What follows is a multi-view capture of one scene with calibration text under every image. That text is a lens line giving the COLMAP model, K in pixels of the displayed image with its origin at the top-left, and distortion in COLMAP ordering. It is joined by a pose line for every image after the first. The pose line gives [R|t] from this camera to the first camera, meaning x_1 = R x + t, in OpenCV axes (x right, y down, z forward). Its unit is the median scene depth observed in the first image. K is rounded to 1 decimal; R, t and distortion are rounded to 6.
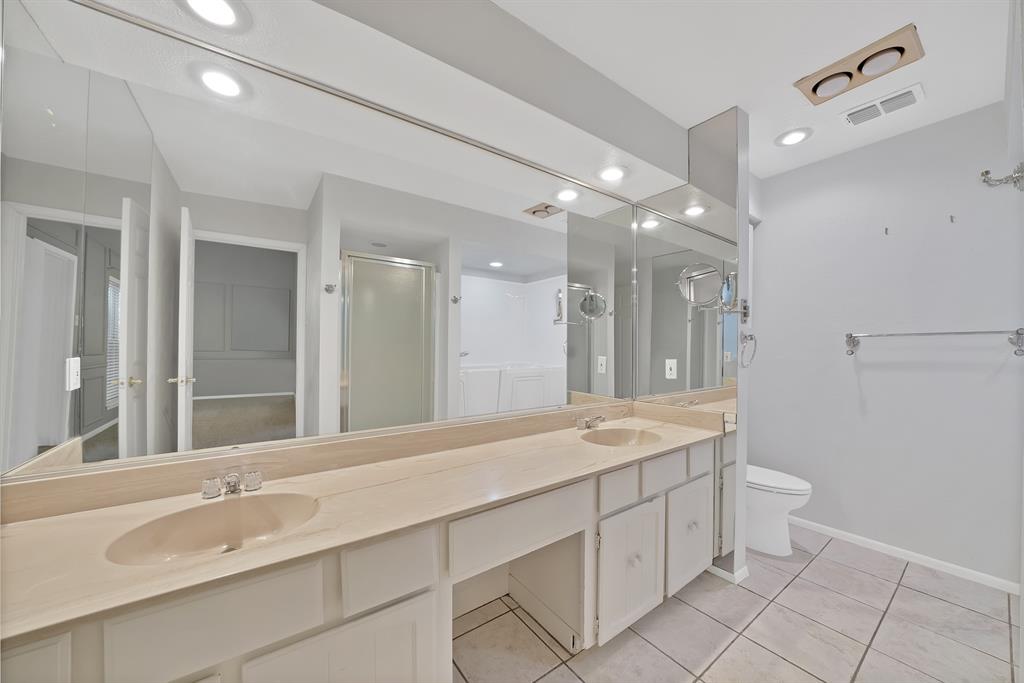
lens RADIAL K [[373.7, 0, 518.4], [0, 373.7, 344.0], [0, 0, 1]] dist [-0.018499, 0.001525]
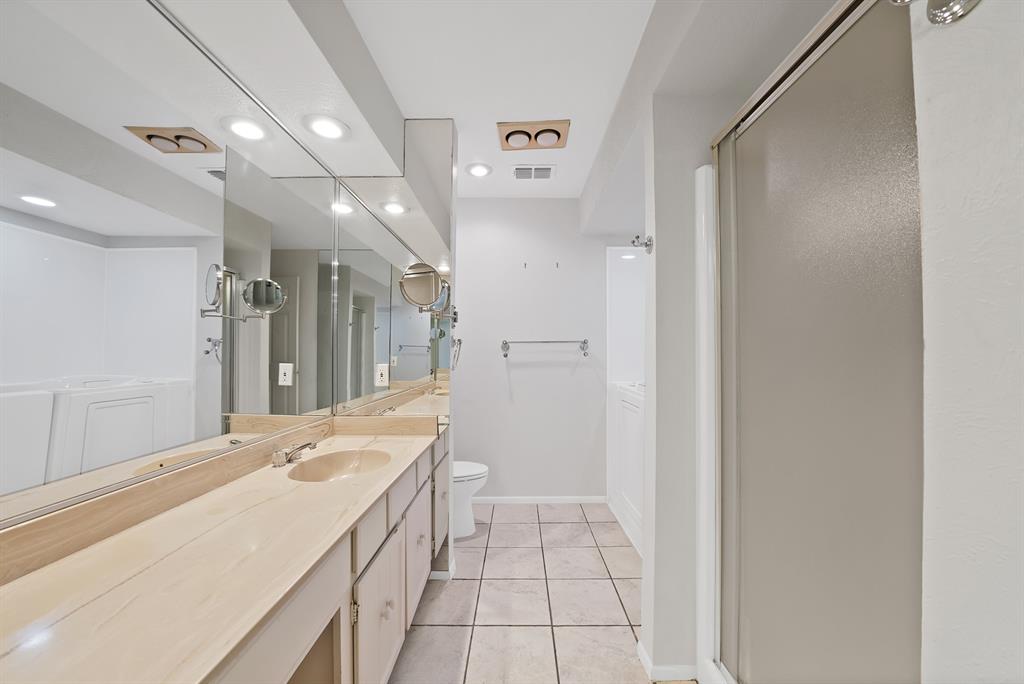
lens RADIAL K [[373.7, 0, 510.3], [0, 373.7, 350.2], [0, 0, 1]] dist [-0.018499, 0.001525]
pose [[0.596997, 0.002362, 0.802240, -0.137106], [-0.004386, 0.999990, 0.000320, 0.005294], [-0.802232, -0.003710, 0.597001, 0.224624]]
